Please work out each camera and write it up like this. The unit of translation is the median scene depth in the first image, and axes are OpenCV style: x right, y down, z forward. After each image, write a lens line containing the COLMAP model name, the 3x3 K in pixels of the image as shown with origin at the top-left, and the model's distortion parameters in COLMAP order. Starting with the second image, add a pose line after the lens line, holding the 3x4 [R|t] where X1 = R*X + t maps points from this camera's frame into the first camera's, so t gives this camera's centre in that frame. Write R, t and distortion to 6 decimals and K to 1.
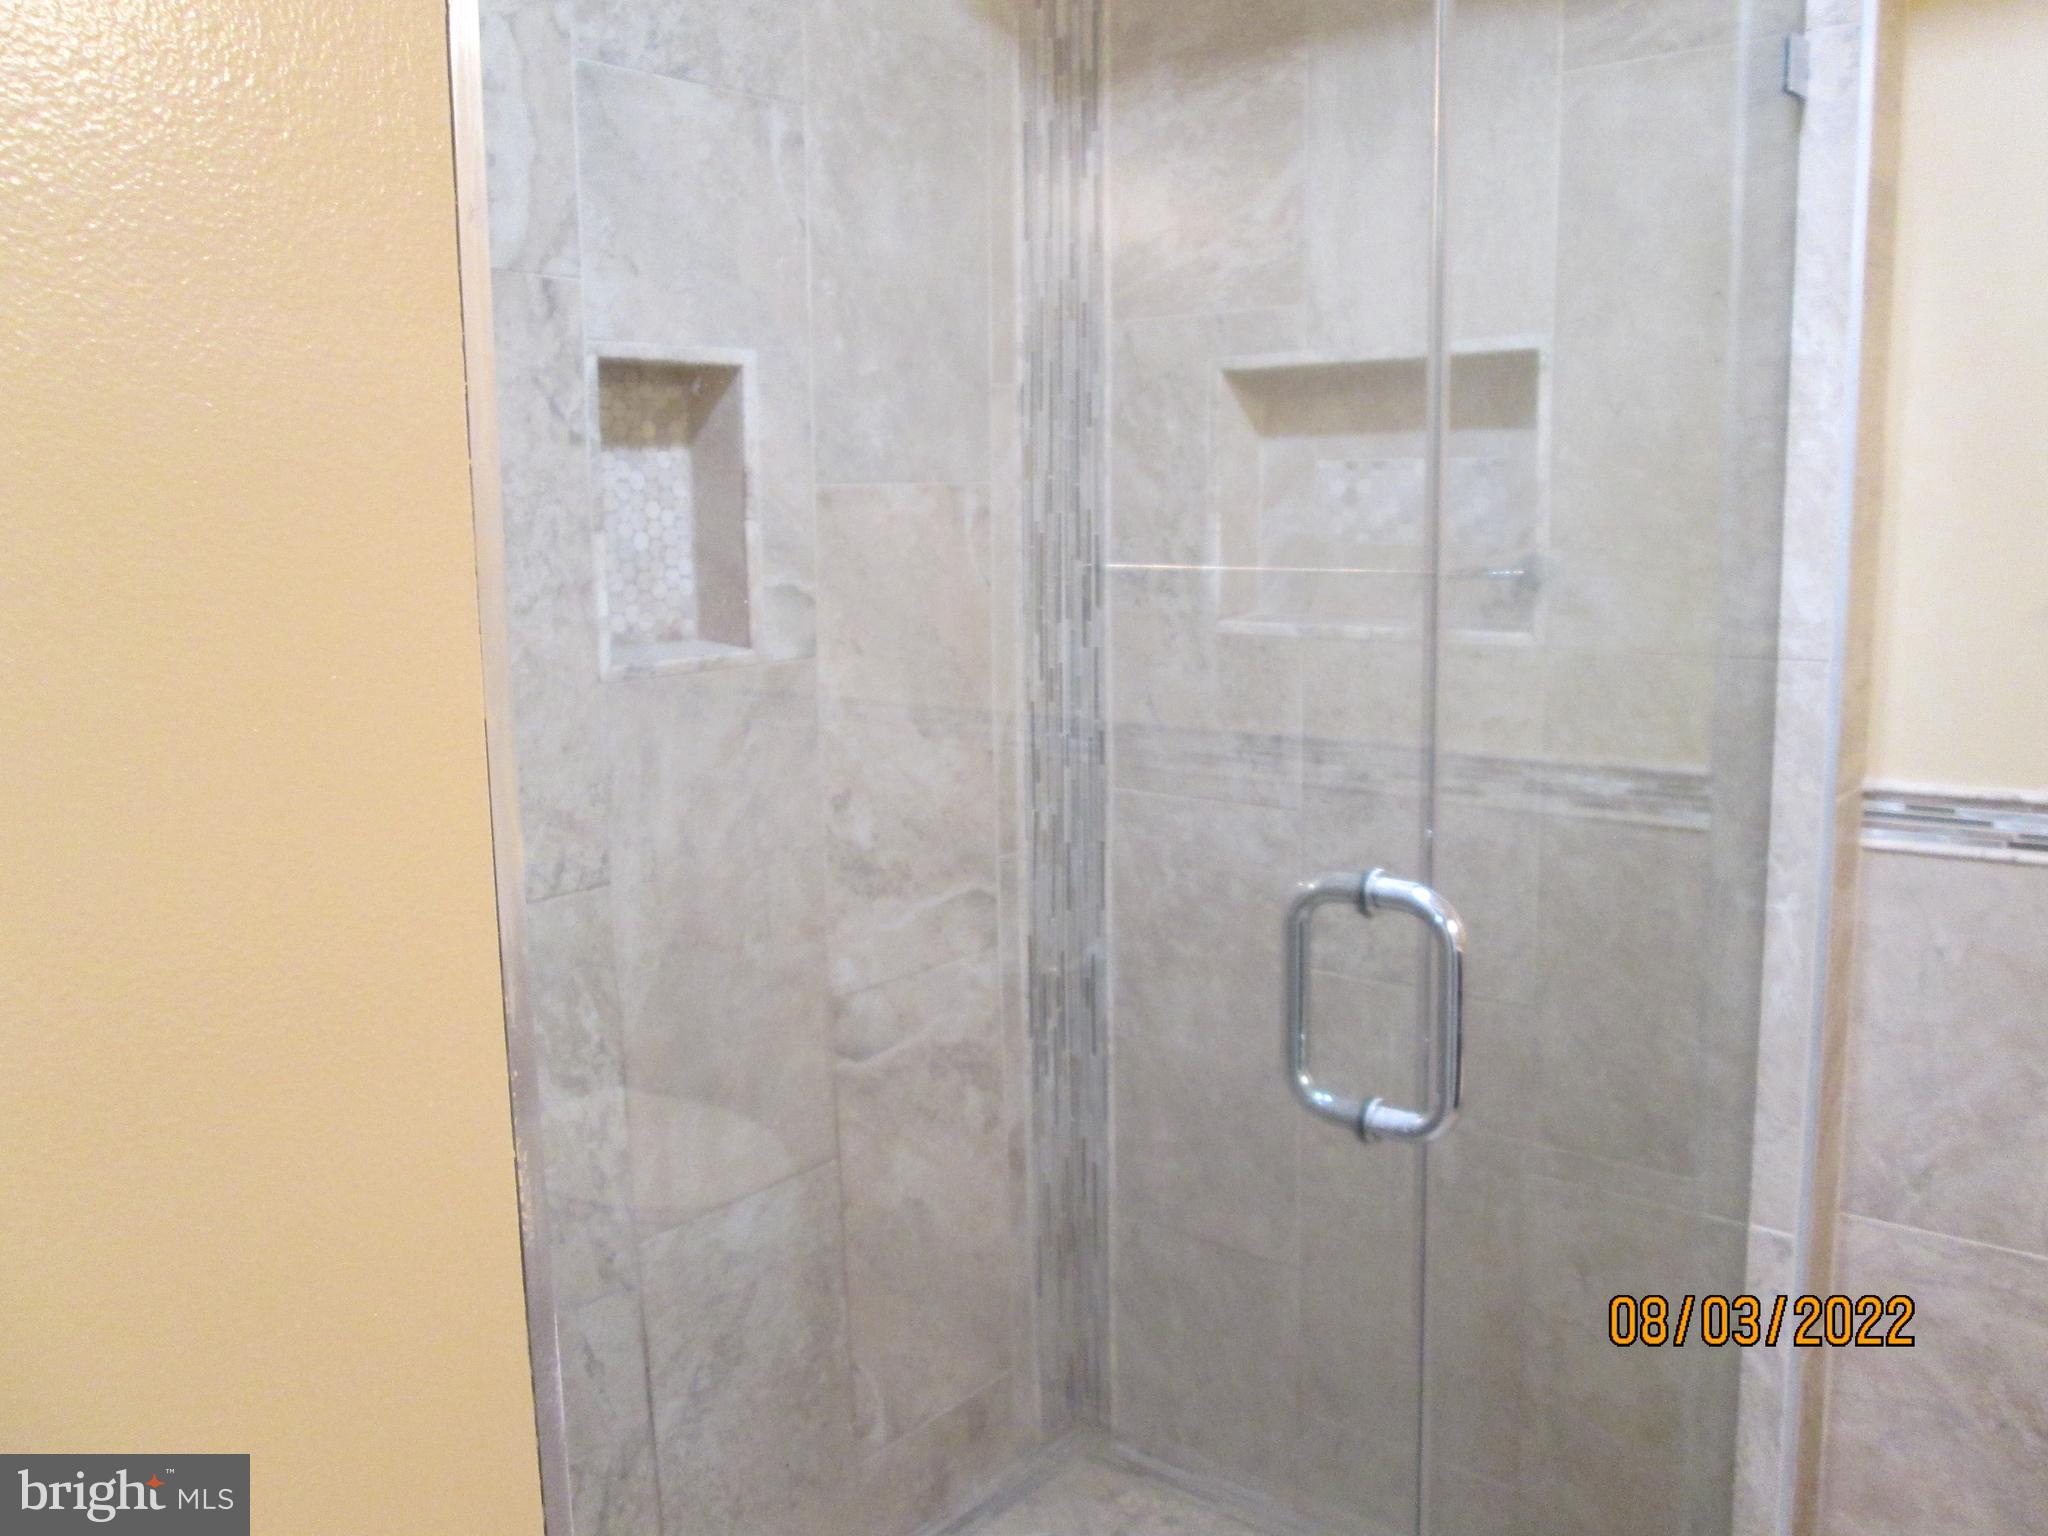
lens RADIAL K [[1688.7, 0, 1024.0], [0, 1688.7, 768.0], [0, 0, 1]] dist [-0.048377, -0.003105]
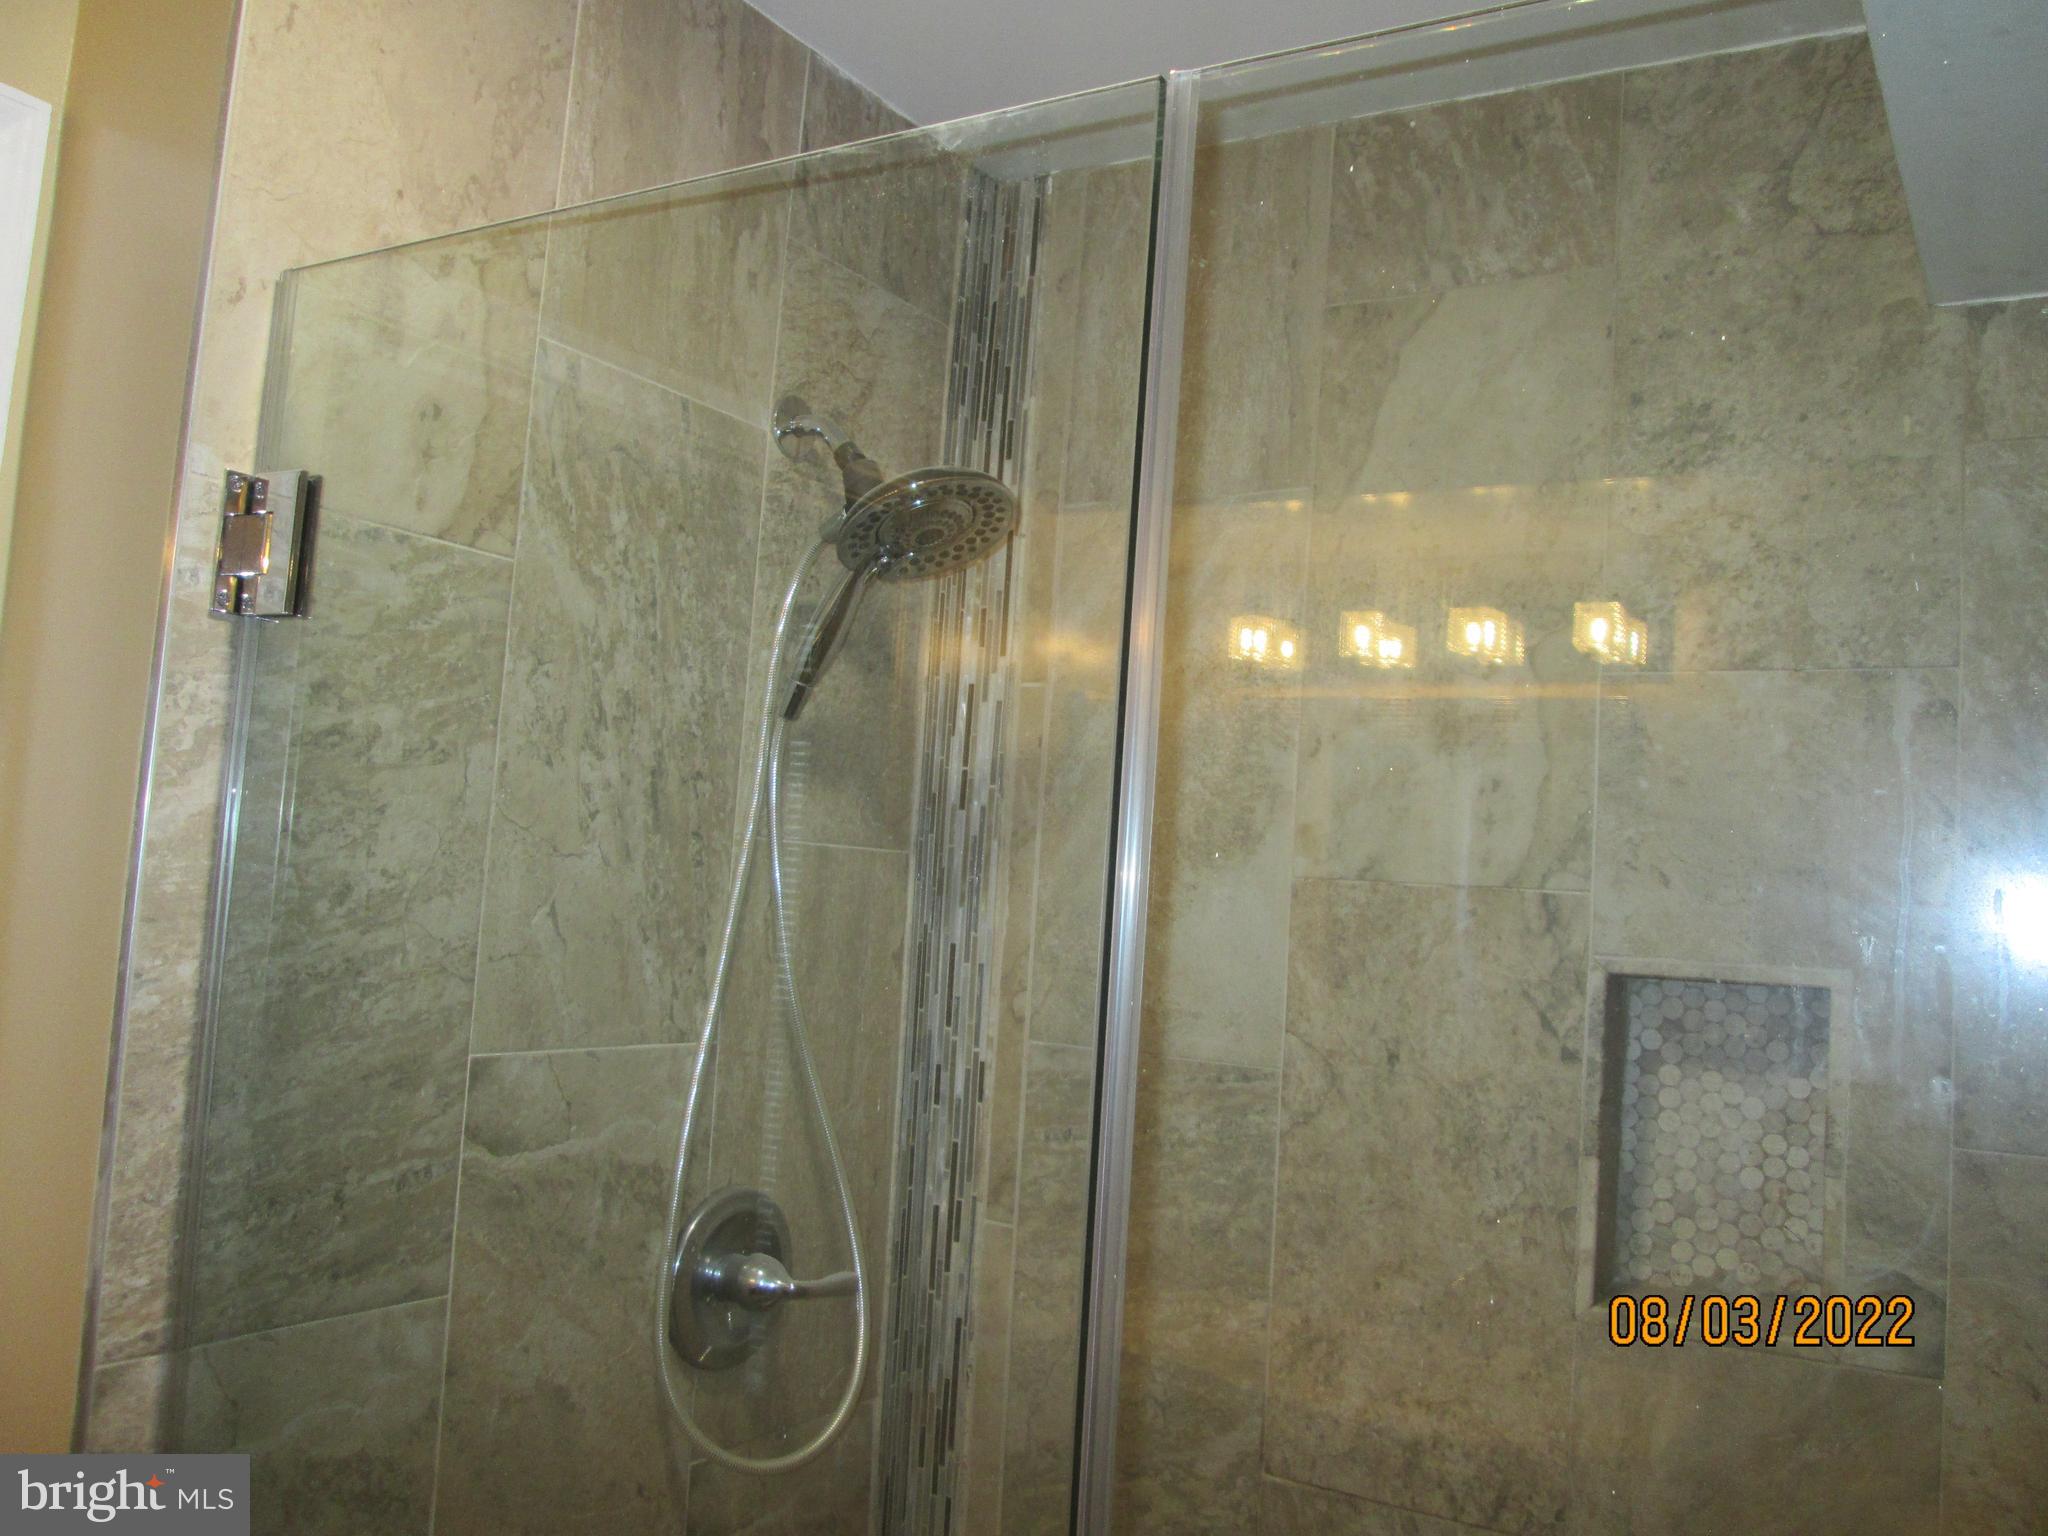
lens RADIAL K [[1688.7, 0, 1024.0], [0, 1688.7, 768.0], [0, 0, 1]] dist [-0.048377, -0.003105]
pose [[0.152080, -0.050679, -0.987068, 0.634473], [-0.223318, 0.971097, -0.084266, -0.204716], [0.962809, 0.233245, 0.136366, 0.530828]]
